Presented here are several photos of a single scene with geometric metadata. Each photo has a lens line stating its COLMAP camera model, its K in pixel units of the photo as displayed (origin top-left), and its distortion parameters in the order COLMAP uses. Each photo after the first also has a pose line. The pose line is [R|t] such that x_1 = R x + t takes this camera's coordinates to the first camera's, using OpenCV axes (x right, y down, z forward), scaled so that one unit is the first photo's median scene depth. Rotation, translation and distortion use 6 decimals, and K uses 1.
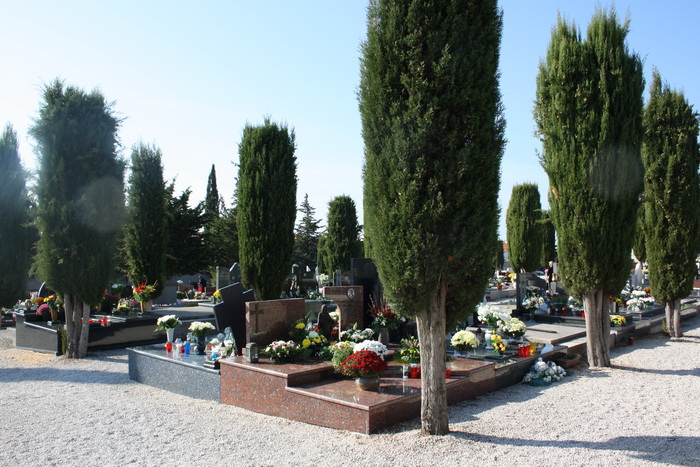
lens RADIAL K [[579.6, 0, 353.2], [0, 579.6, 235.7], [0, 0, 1]] dist [-0.106355, 0.062743]
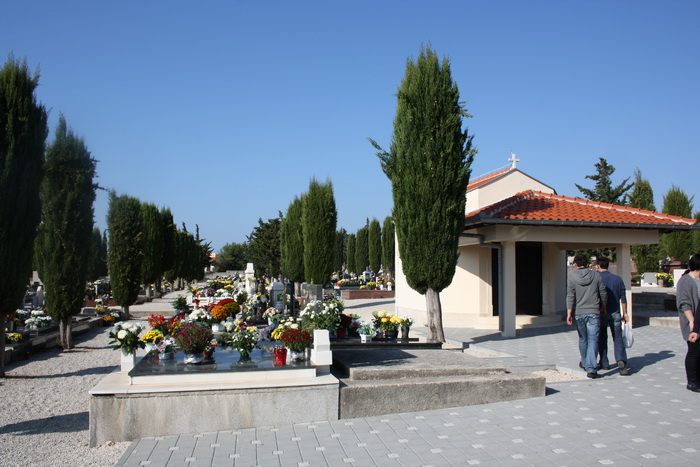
lens RADIAL K [[579.6, 0, 356.8], [0, 579.6, 233.5], [0, 0, 1]] dist [-0.106355, 0.062743]
pose [[0.567110, 0.054636, 0.821828, -0.055851], [-0.018120, 0.998384, -0.053870, -0.004542], [-0.823443, 0.015658, 0.567183, -0.152168]]
